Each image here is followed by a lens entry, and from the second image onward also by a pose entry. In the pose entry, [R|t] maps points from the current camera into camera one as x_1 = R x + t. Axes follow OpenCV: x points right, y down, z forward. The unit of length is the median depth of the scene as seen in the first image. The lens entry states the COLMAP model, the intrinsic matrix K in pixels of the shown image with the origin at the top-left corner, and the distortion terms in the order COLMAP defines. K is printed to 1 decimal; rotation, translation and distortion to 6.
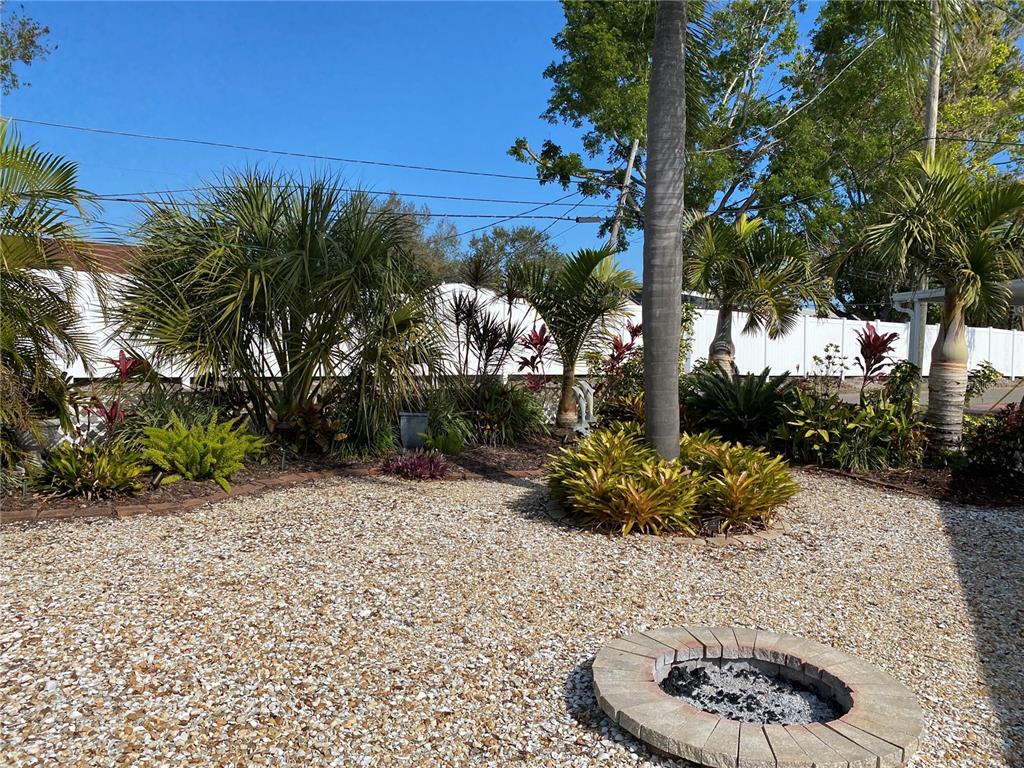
lens RADIAL K [[775.4, 0, 524.5], [0, 775.4, 386.0], [0, 0, 1]] dist [0.006209, 0.001299]
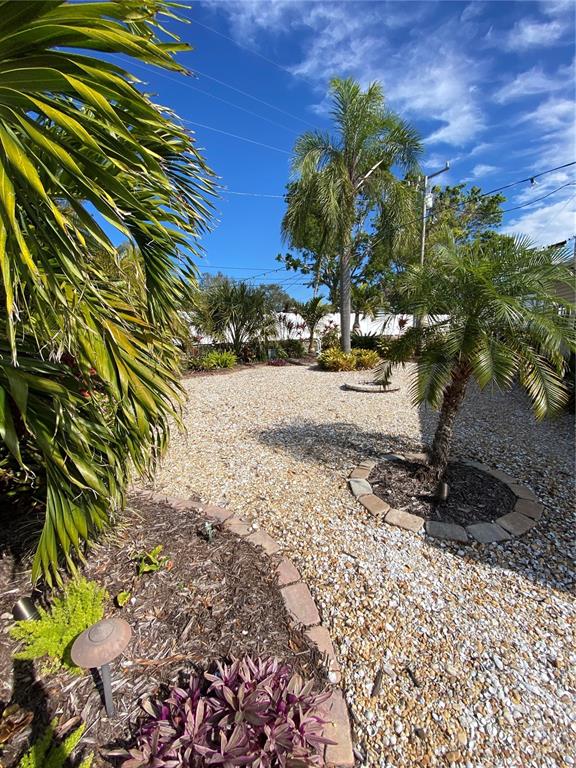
lens RADIAL K [[321.9, 0, 288.0], [0, 321.9, 384.0], [0, 0, 1]] dist [-0.001419, -0.000412]
pose [[0.996413, -0.065163, 0.053987, -0.142808], [0.058840, 0.992030, 0.111417, 0.029774], [-0.060817, -0.107840, 0.992306, -0.407908]]
